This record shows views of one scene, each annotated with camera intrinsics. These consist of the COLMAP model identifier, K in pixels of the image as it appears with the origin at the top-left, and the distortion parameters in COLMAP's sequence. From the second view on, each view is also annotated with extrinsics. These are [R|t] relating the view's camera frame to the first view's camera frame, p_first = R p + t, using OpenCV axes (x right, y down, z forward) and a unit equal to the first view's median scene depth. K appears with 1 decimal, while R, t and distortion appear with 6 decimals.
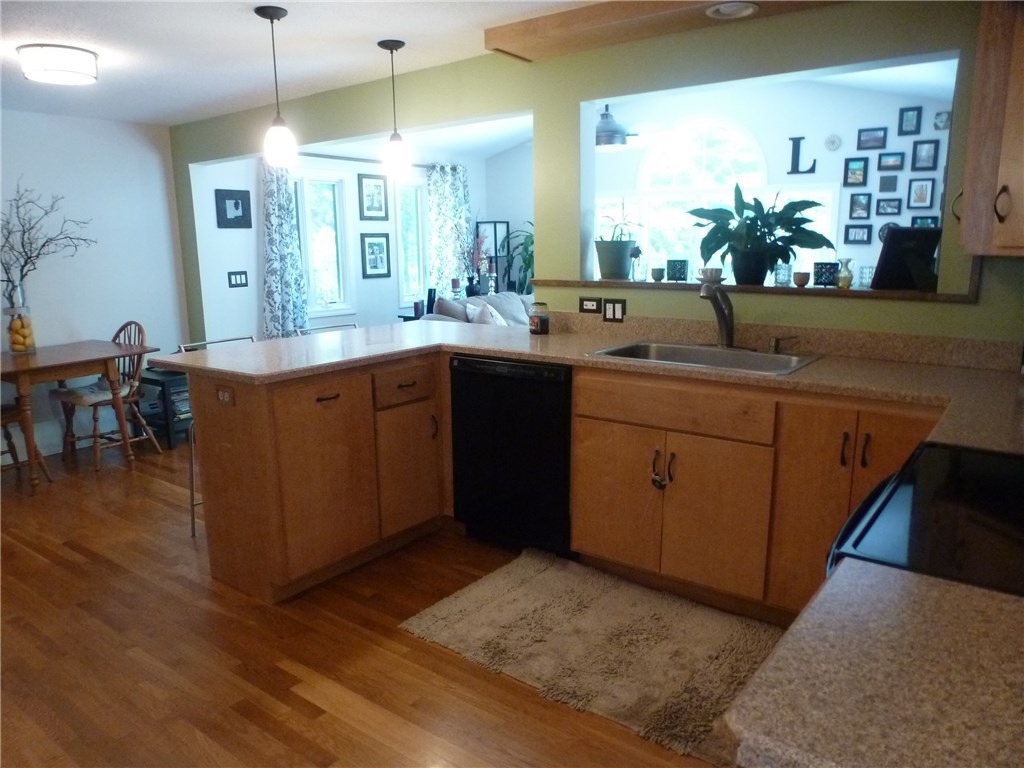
lens RADIAL K [[731.1, 0, 513.8], [0, 731.1, 387.6], [0, 0, 1]] dist [-0.007323, 0.010598]
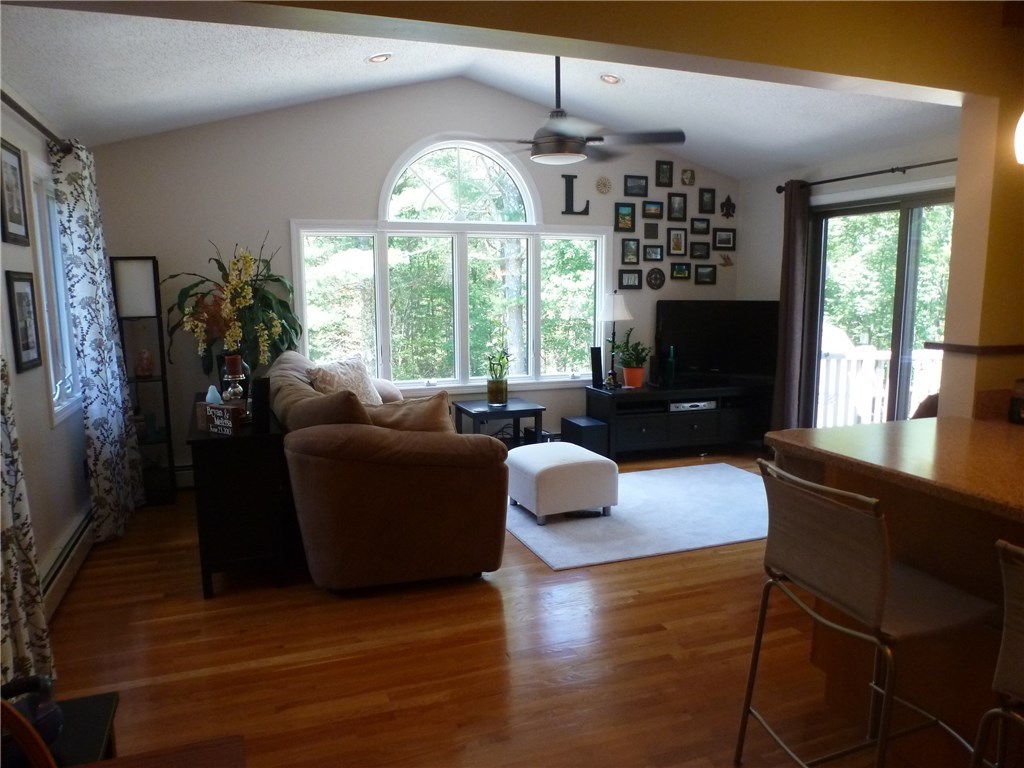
lens RADIAL K [[731.1, 0, 511.6], [0, 731.1, 382.0], [0, 0, 1]] dist [-0.007323, 0.010598]
pose [[0.545261, -0.118743, 0.829813, -0.473872], [0.164686, 0.985799, 0.032851, -0.134110], [-0.821930, 0.118747, 0.557073, 0.607345]]
